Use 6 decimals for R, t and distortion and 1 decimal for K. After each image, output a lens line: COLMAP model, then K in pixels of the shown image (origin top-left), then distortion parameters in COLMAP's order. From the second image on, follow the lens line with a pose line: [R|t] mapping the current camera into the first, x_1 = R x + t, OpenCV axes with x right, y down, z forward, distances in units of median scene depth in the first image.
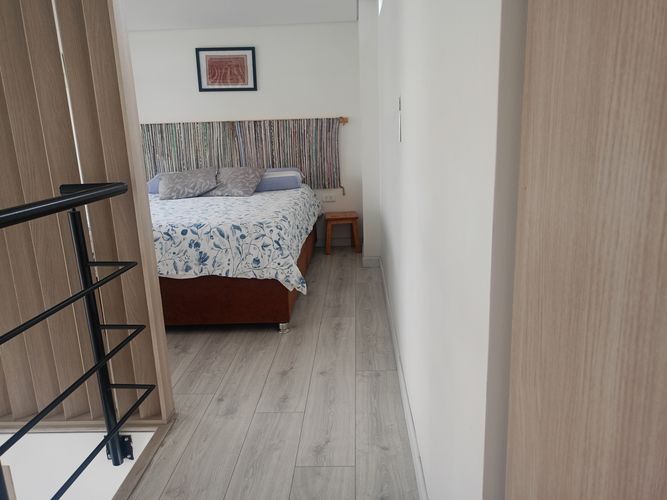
lens RADIAL K [[506.2, 0, 334.4], [0, 506.2, 248.0], [0, 0, 1]] dist [-0.000232, 0.009971]
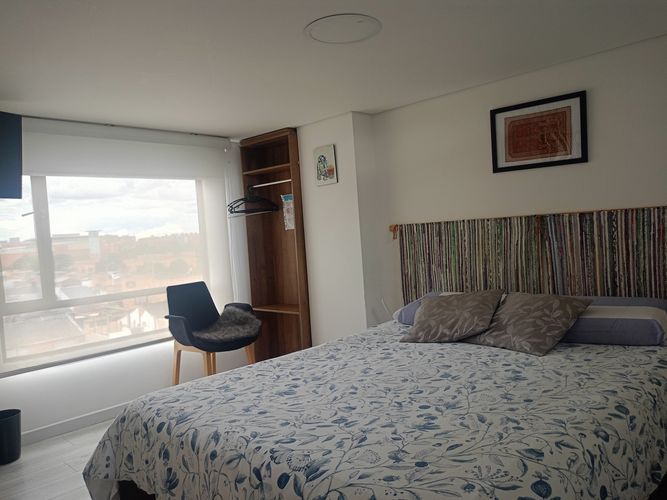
lens RADIAL K [[506.2, 0, 338.3], [0, 506.2, 251.3], [0, 0, 1]] dist [-0.000232, 0.009971]
pose [[0.760546, 0.007002, -0.649246, 0.007572], [-0.117993, 0.984782, -0.127601, -0.101144], [0.638472, 0.173653, 0.749798, 0.397389]]
